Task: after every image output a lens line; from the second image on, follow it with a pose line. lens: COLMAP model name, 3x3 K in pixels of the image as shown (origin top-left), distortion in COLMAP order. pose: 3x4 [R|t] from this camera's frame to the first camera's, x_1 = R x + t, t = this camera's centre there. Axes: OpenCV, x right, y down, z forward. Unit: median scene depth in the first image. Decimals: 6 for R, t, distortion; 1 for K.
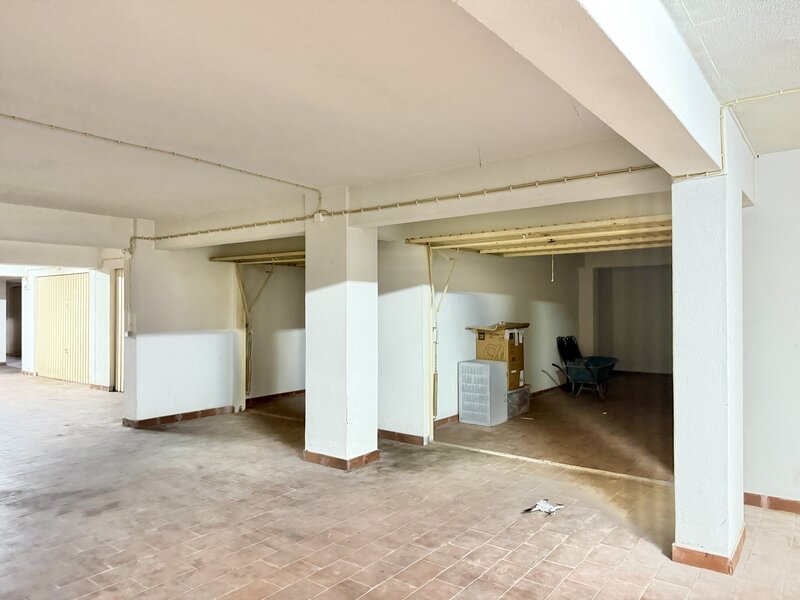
lens RADIAL K [[566.1, 0, 394.9], [0, 566.1, 303.8], [0, 0, 1]] dist [0.057182, -0.086417]
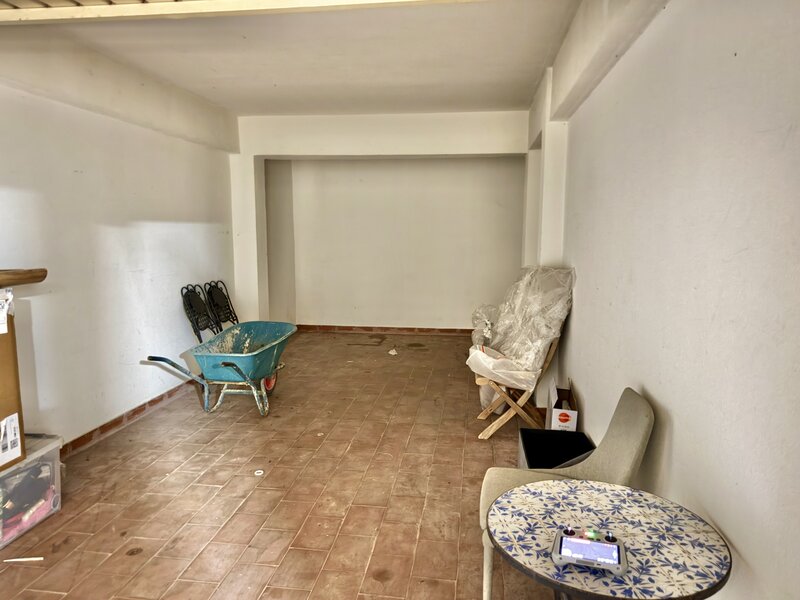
lens RADIAL K [[566.1, 0, 405.9], [0, 566.1, 303.2], [0, 0, 1]] dist [0.057182, -0.086417]
pose [[0.856068, -0.058461, 0.513546, 0.356652], [-0.008792, 0.991792, 0.127559, 0.011914], [-0.516788, -0.113714, 0.848528, 0.851532]]
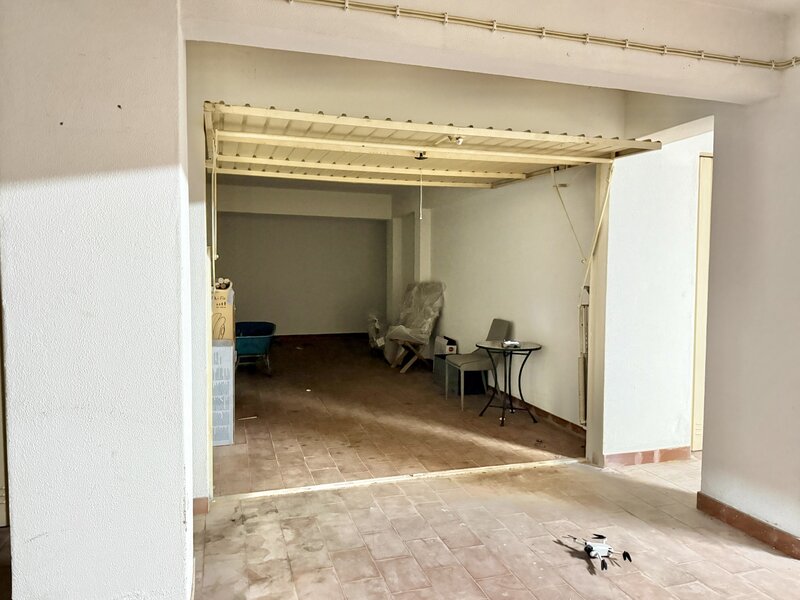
lens RADIAL K [[566.1, 0, 396.4], [0, 566.1, 299.3], [0, 0, 1]] dist [0.057182, -0.086417]
pose [[0.579636, -0.034883, 0.814129, -0.302984], [-0.012129, 0.998603, 0.051423, 0.026625], [-0.814785, -0.039681, 0.578403, 0.626077]]
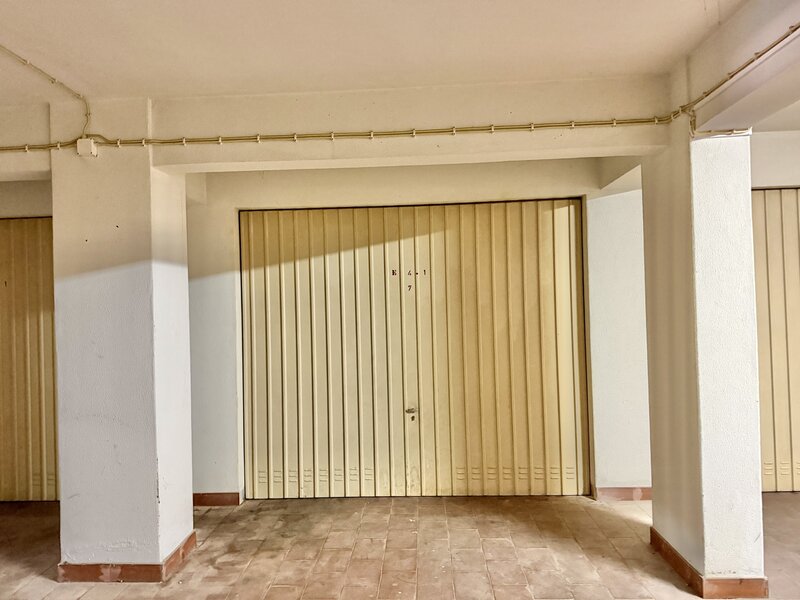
lens RADIAL K [[566.1, 0, 398.4], [0, 566.1, 302.3], [0, 0, 1]] dist [0.057182, -0.086417]
pose [[0.817839, -0.016402, 0.575213, -0.207967], [0.020735, 0.999785, -0.000973, 0.009573], [-0.575073, 0.012723, 0.818003, 0.353344]]
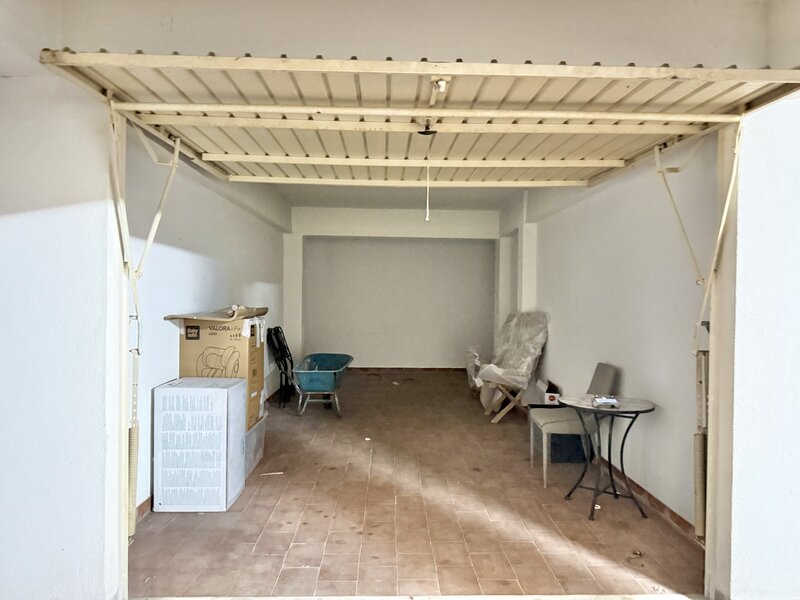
lens RADIAL K [[566.1, 0, 402.9], [0, 566.1, 298.3], [0, 0, 1]] dist [0.057182, -0.086417]
pose [[0.775034, 0.010516, 0.631832, -0.041162], [-0.016399, 0.999859, 0.003475, 0.028255], [-0.631707, -0.013055, 0.775098, 0.647504]]
